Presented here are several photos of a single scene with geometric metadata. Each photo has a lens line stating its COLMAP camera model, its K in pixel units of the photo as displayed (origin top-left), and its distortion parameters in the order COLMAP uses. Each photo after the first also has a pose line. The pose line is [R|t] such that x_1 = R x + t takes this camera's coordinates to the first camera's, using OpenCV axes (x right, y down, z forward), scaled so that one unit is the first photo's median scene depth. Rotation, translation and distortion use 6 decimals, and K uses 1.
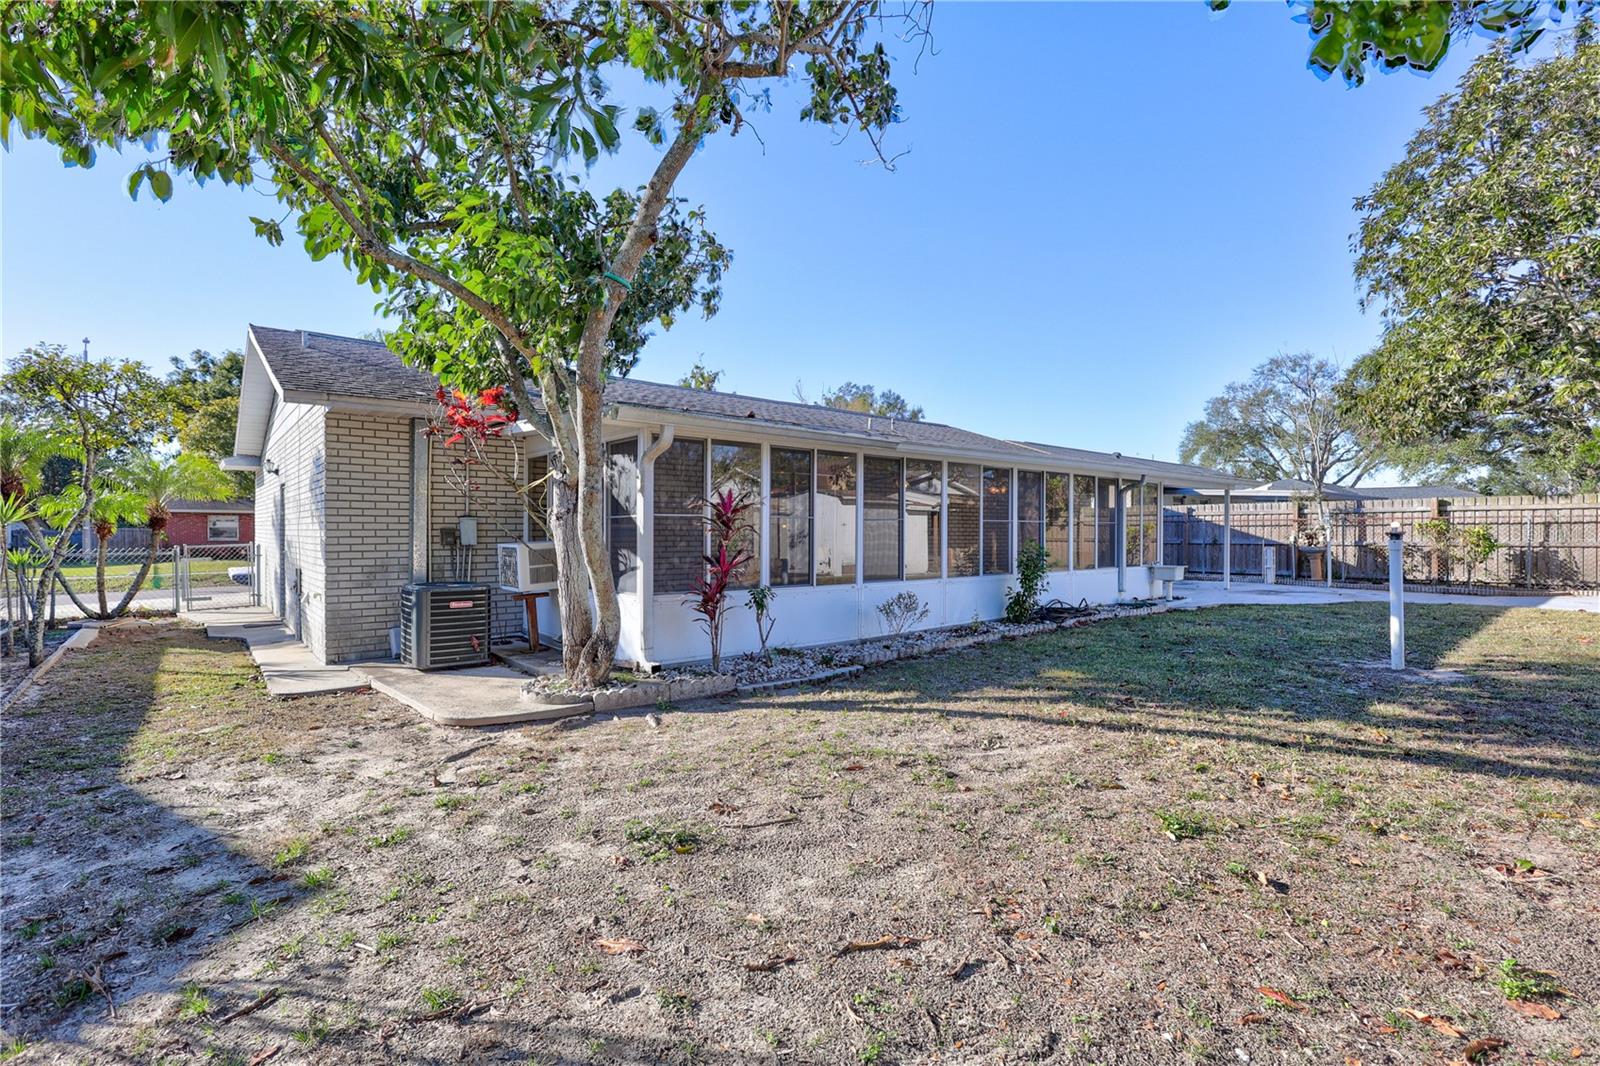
lens RADIAL K [[742.3, 0, 802.3], [0, 742.3, 540.5], [0, 0, 1]] dist [0.005718, -0.002327]
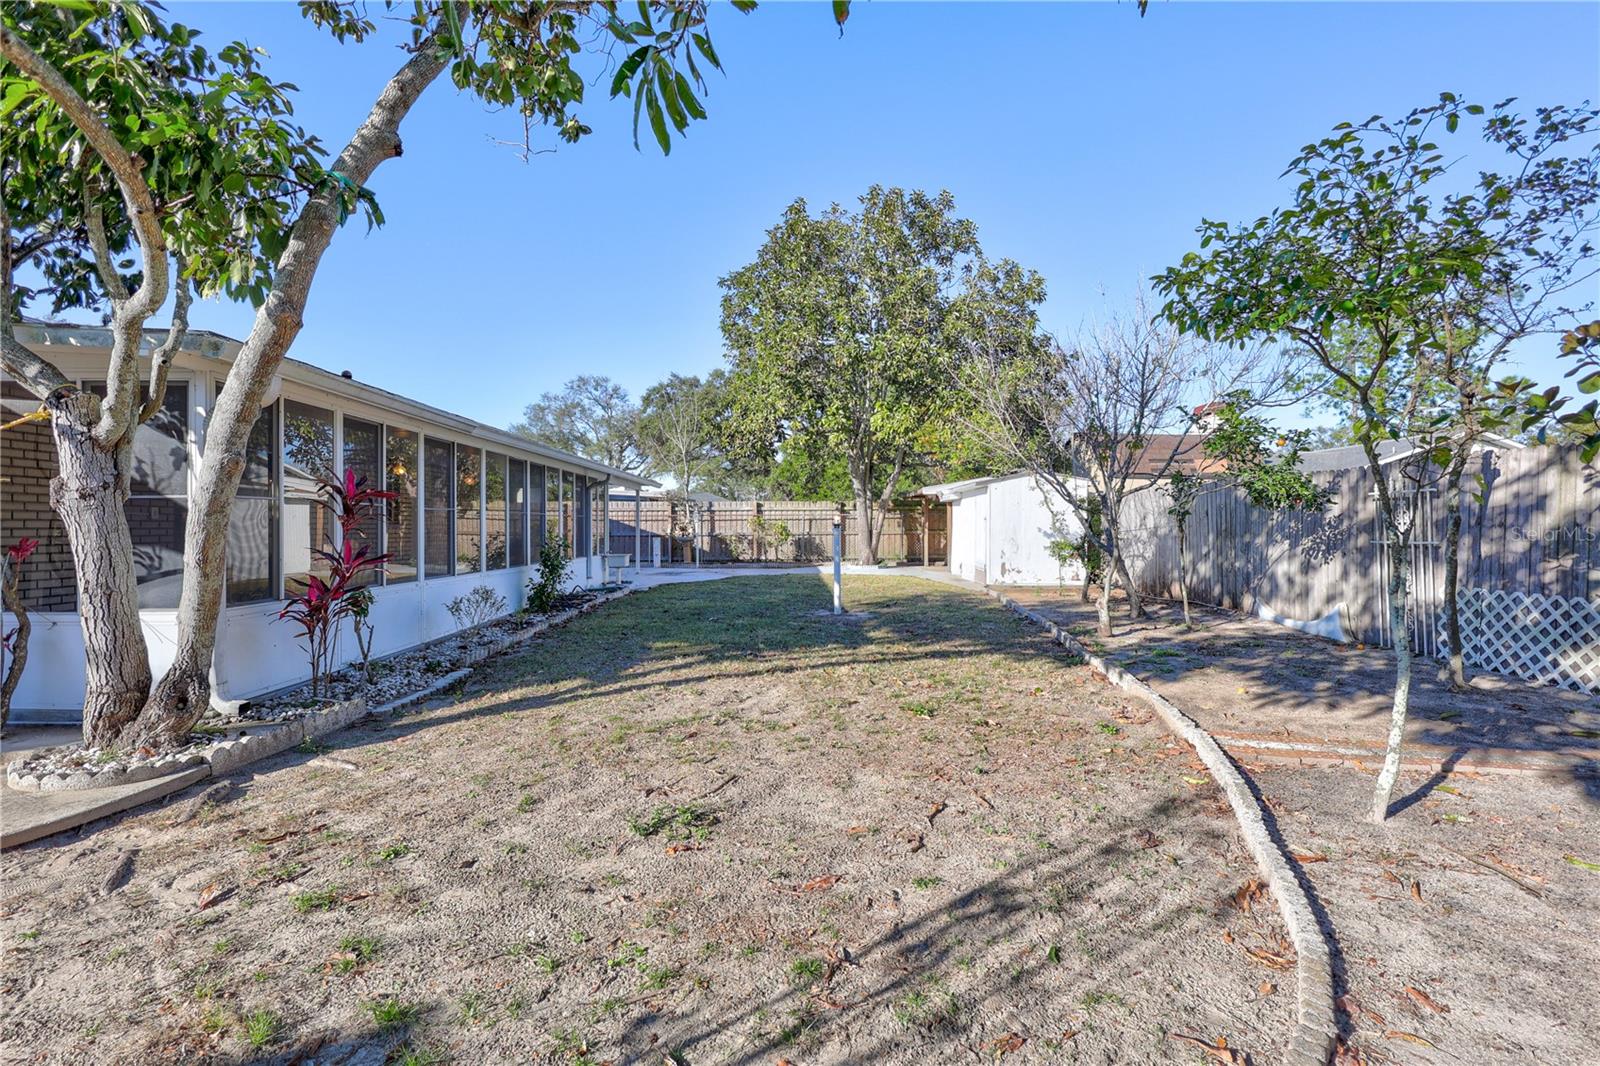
lens RADIAL K [[742.3, 0, 800.7], [0, 742.3, 523.4], [0, 0, 1]] dist [0.005718, -0.002327]
pose [[0.619458, 0.004567, 0.785017, -0.193557], [0.008124, 0.999892, -0.012228, 0.002313], [-0.784988, 0.013952, 0.619354, 0.053342]]
